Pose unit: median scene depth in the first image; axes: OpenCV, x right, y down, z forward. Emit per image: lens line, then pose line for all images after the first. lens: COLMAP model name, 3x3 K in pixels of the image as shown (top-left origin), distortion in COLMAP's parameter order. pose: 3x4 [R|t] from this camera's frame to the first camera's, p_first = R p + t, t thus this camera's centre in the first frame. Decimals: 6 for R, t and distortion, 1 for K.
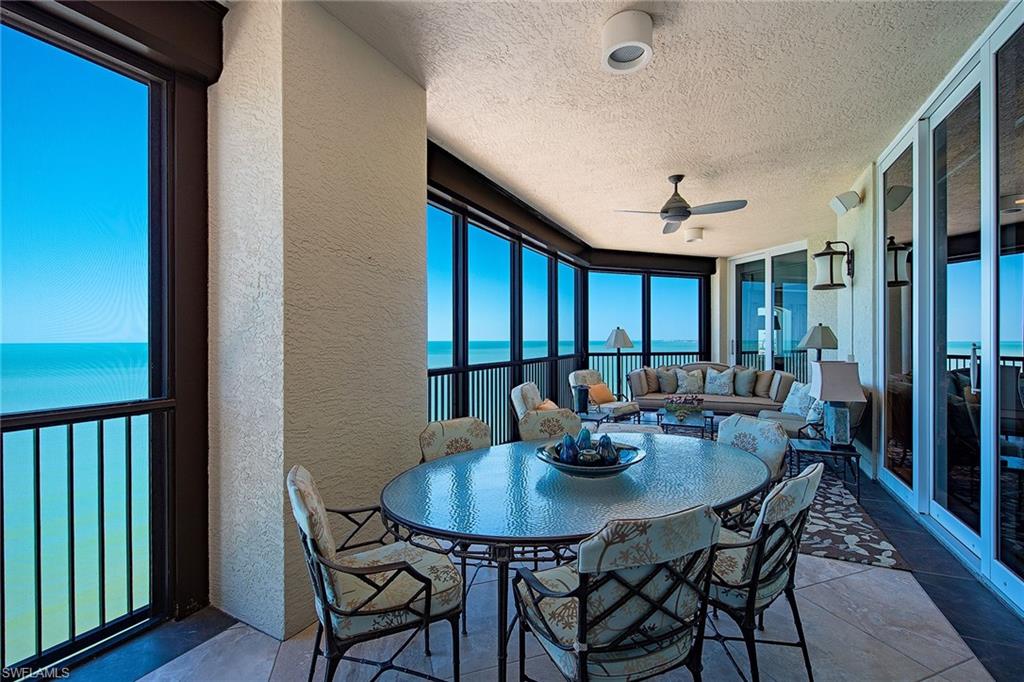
lens RADIAL K [[433.3, 0, 509.4], [0, 433.3, 340.6], [0, 0, 1]] dist [0.000378, 0.000037]
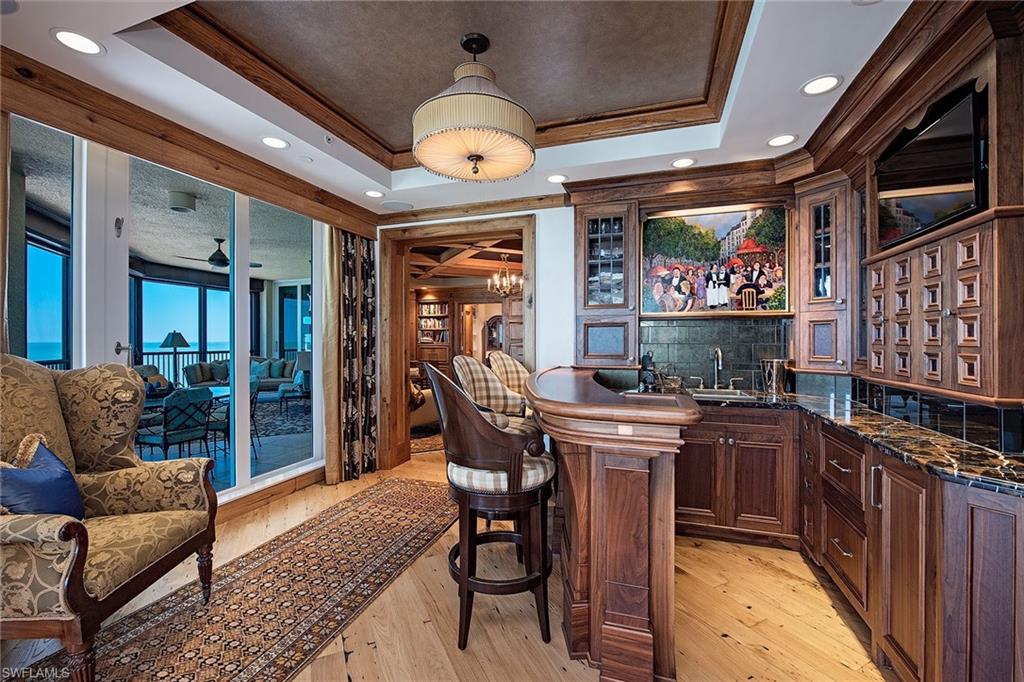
lens RADIAL K [[433.3, 0, 508.1], [0, 433.3, 340.5], [0, 0, 1]] dist [0.000378, 0.000037]
pose [[0.618237, -0.000388, 0.785992, -0.125175], [0.003080, 0.999993, -0.001930, 0.001727], [-0.785986, 0.003614, 0.618234, -0.482561]]
